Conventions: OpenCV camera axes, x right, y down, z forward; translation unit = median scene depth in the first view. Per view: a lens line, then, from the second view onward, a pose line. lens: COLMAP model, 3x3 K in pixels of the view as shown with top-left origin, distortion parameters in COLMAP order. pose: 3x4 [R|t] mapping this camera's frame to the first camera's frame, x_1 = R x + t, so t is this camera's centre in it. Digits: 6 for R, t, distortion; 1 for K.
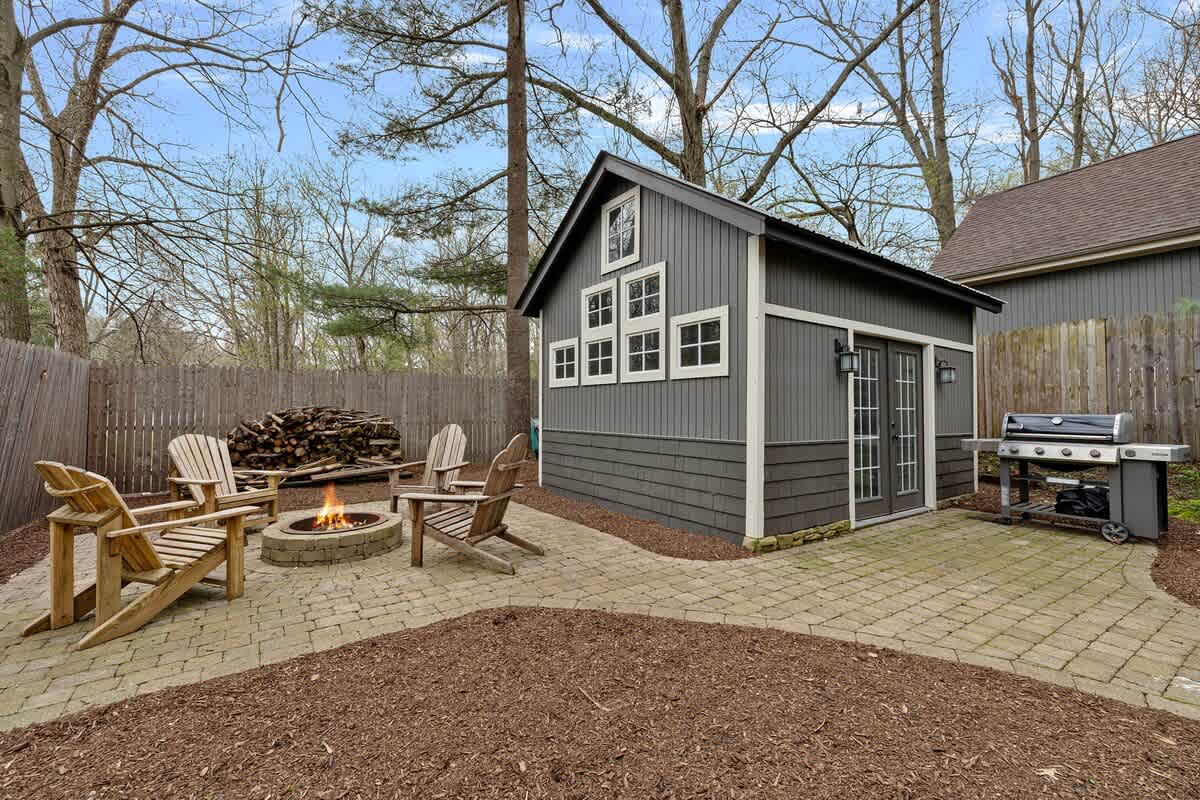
lens RADIAL K [[501.1, 0, 600.0], [0, 501.1, 400.0], [0, 0, 1]] dist [0.001872, 0.000390]
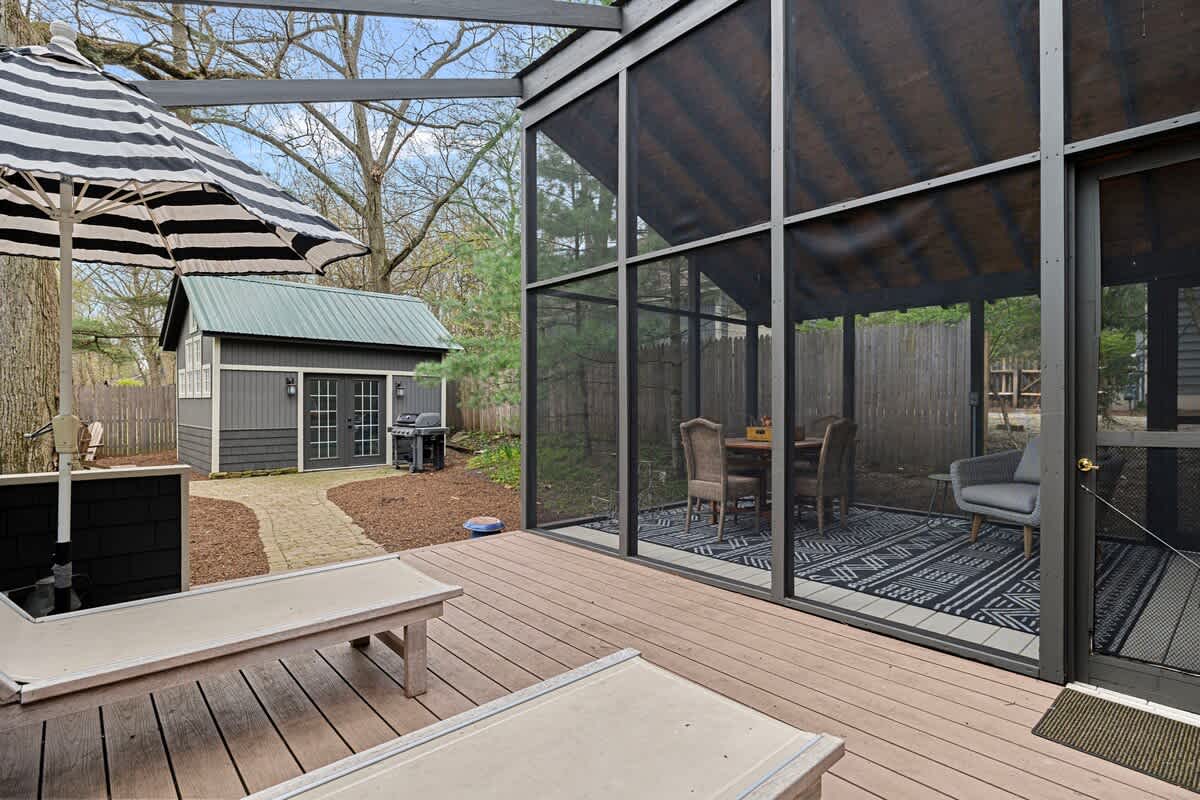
lens RADIAL K [[603.3, 0, 600.0], [0, 603.3, 400.0], [0, 0, 1]] dist [0.003073, 0.000268]
pose [[0.989947, -0.005832, 0.141319, 1.321013], [0.002794, 0.999761, 0.021685, -0.077704], [-0.141412, -0.021072, 0.989727, -1.498307]]
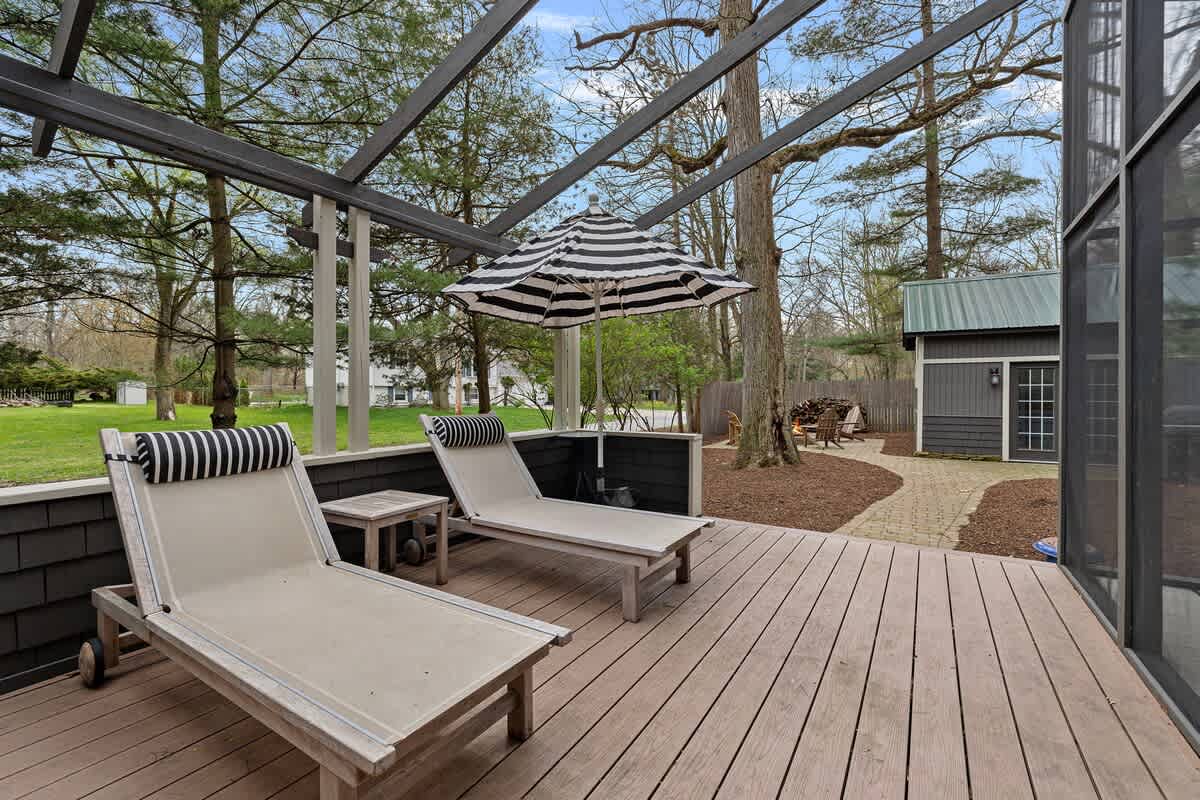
lens RADIAL K [[501.1, 0, 600.0], [0, 501.1, 400.0], [0, 0, 1]] dist [0.001872, 0.000390]
pose [[0.402652, 0.006925, -0.915327, 1.663792], [0.027408, 0.999432, 0.019618, -0.071851], [0.914943, -0.032986, 0.402233, -1.262829]]
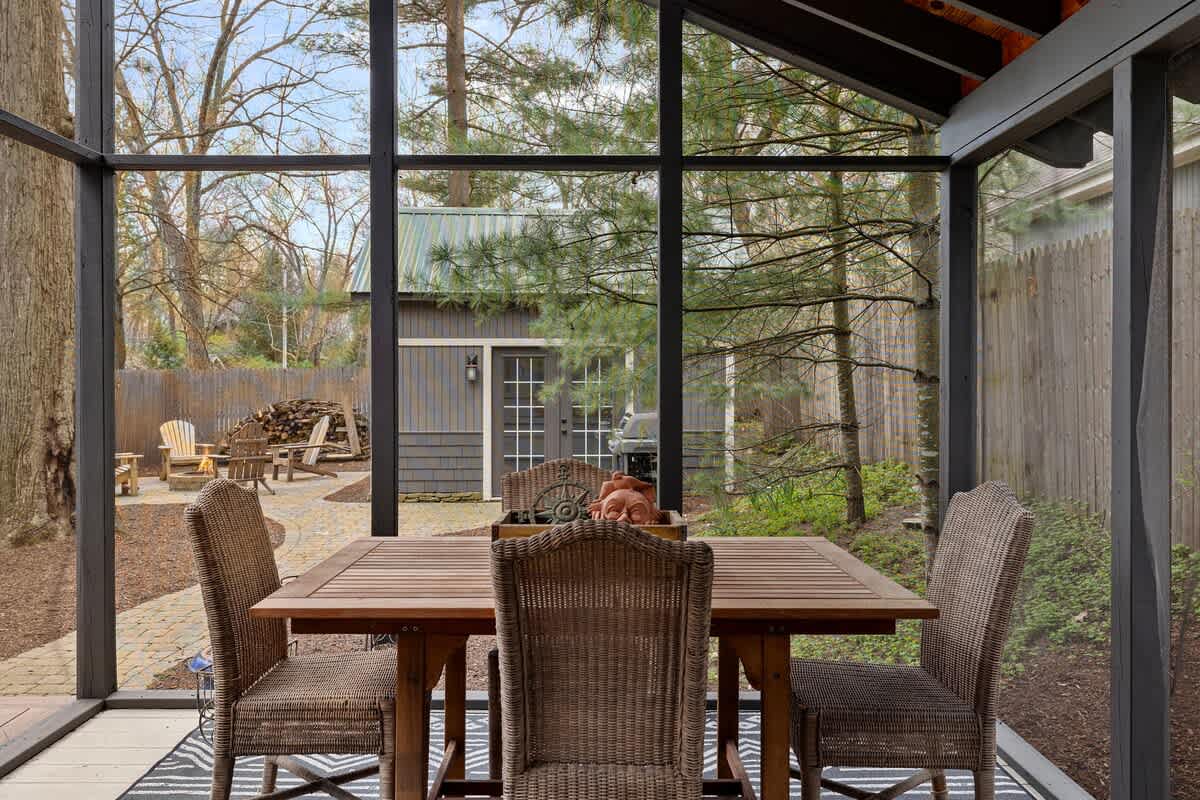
lens RADIAL K [[961.4, 0, 595.4], [0, 961.4, 385.3], [0, 0, 1]] dist [-0.006948, -0.006068]
pose [[0.838936, -0.006699, -0.544189, 2.048870], [0.020488, 0.999604, 0.019280, -0.080265], [0.543844, -0.027325, 0.838741, -0.889744]]
